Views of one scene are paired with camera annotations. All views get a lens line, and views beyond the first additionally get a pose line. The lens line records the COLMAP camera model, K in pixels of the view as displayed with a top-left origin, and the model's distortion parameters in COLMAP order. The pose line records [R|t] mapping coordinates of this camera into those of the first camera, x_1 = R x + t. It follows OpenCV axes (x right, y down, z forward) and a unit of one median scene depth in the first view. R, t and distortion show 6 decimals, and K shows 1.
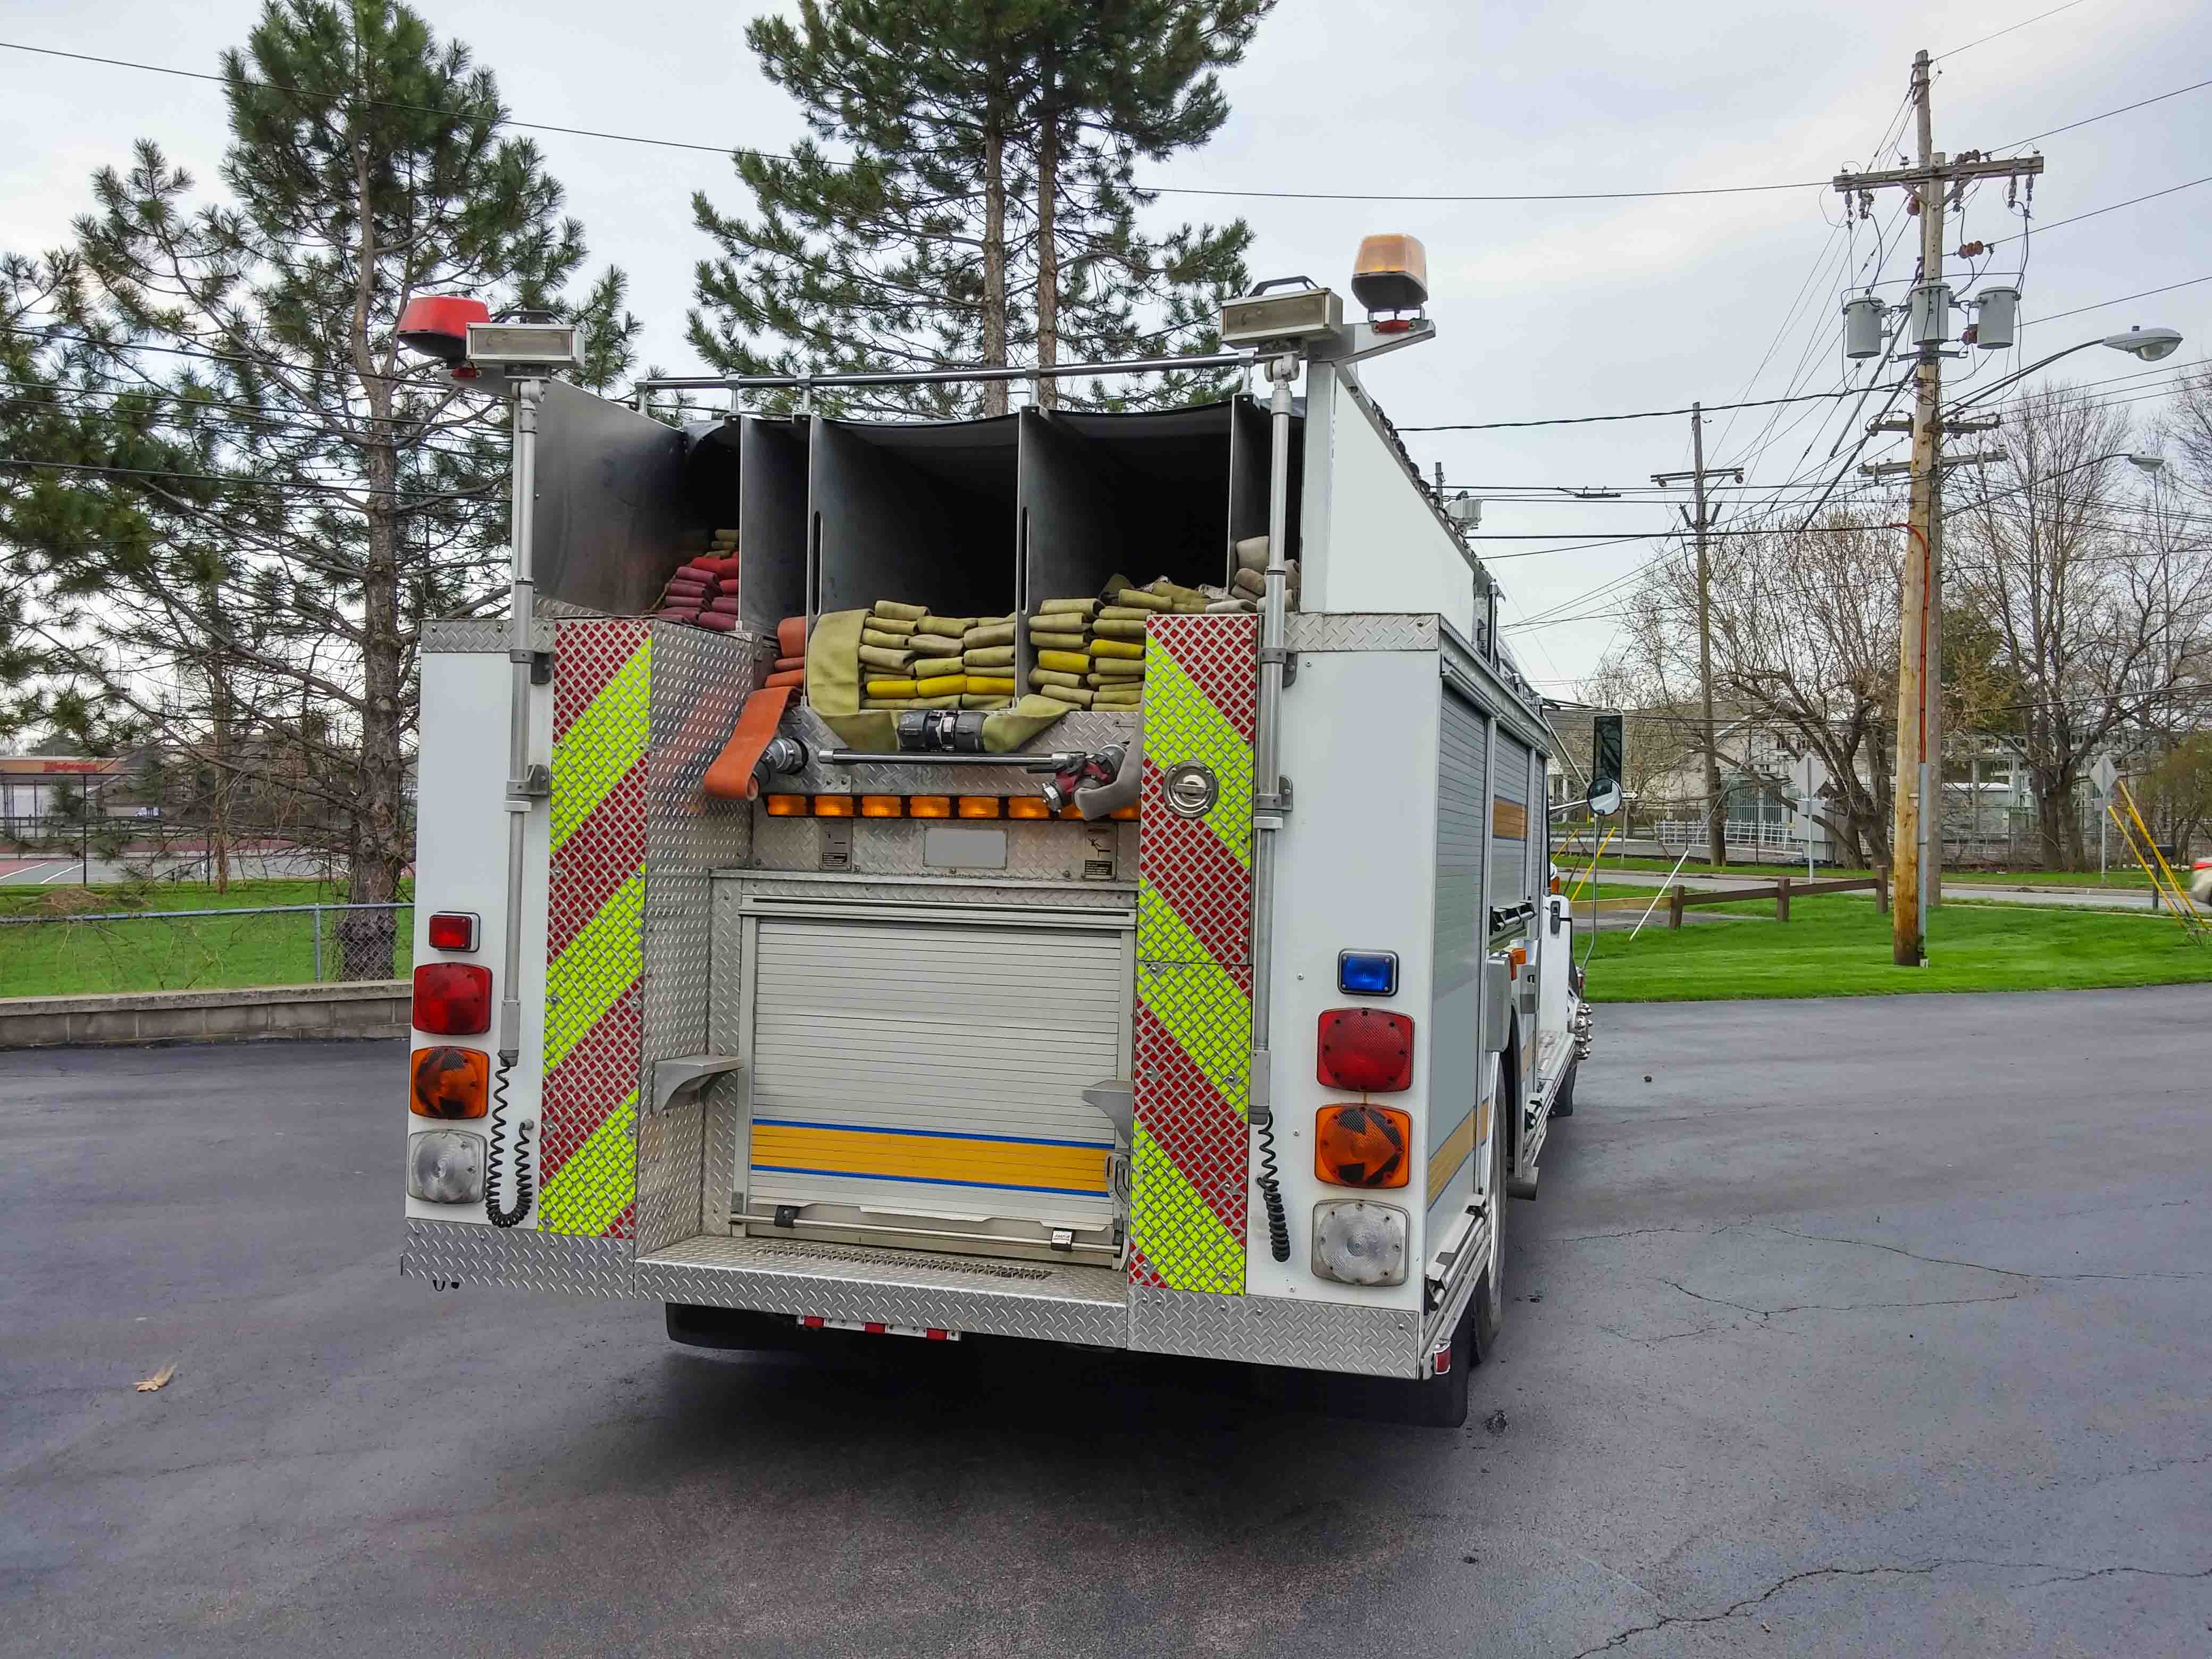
lens RADIAL K [[1895.8, 0, 1099.7], [0, 1895.8, 848.9], [0, 0, 1]] dist [0.066096, -0.073289]
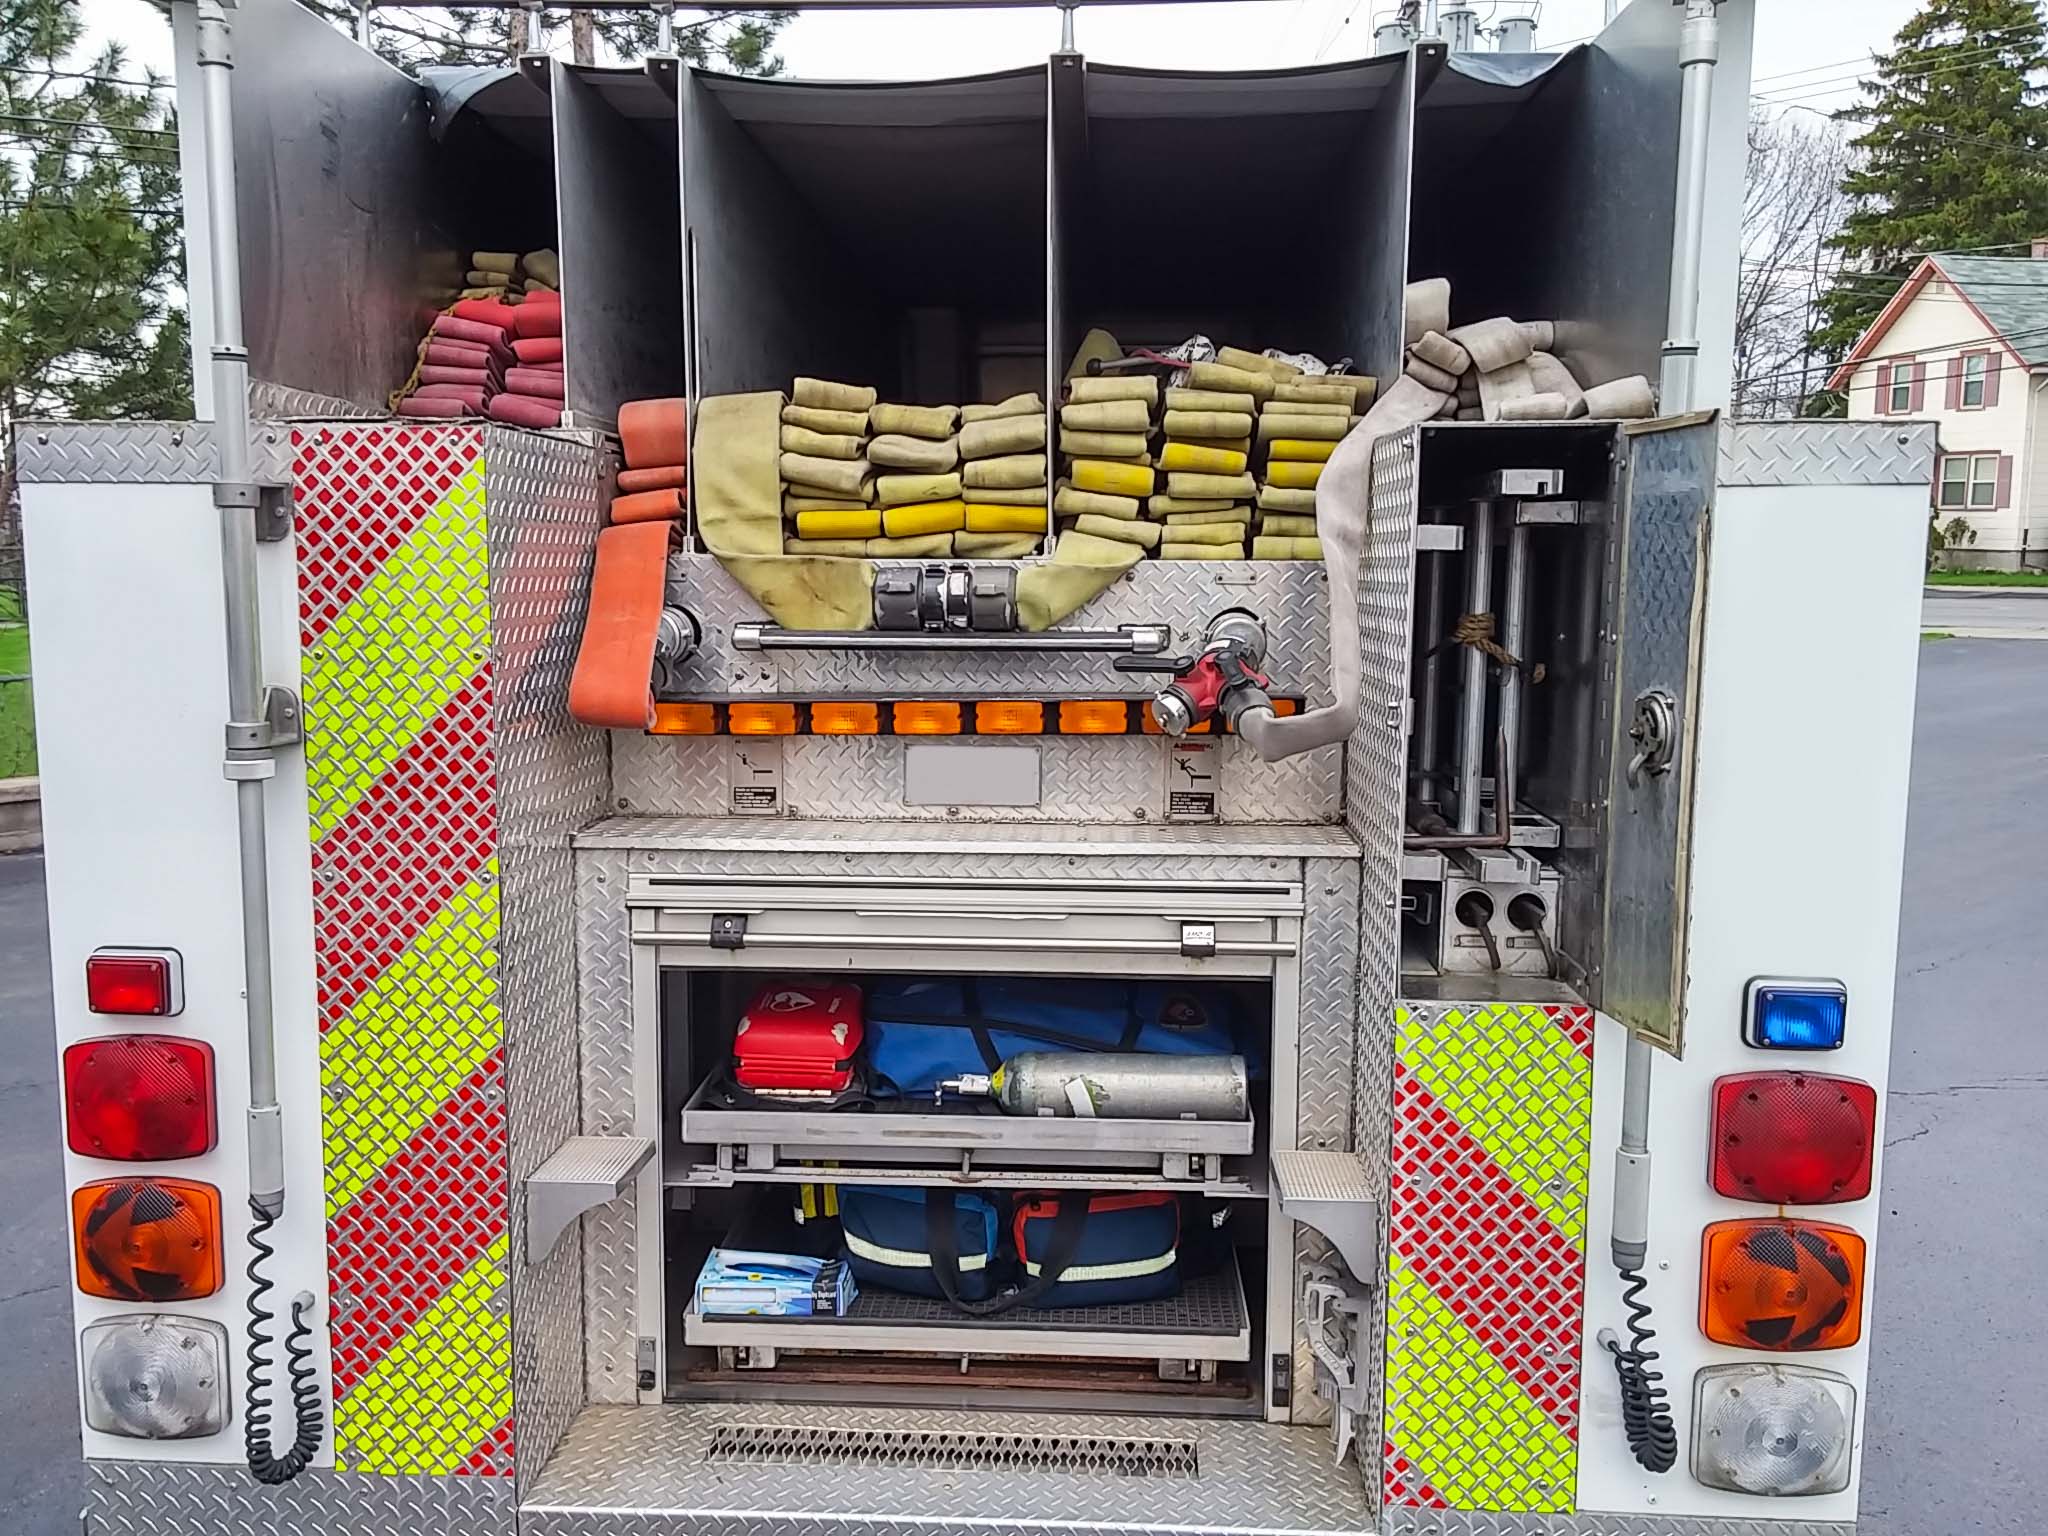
lens RADIAL K [[1755.3, 0, 982.8], [0, 1755.3, 790.5], [0, 0, 1]] dist [0.066096, -0.073289]
pose [[0.973401, -0.053410, 0.222796, -0.211582], [0.023455, 0.990569, 0.134990, -0.080162], [-0.227905, -0.126174, 0.965474, 0.449514]]
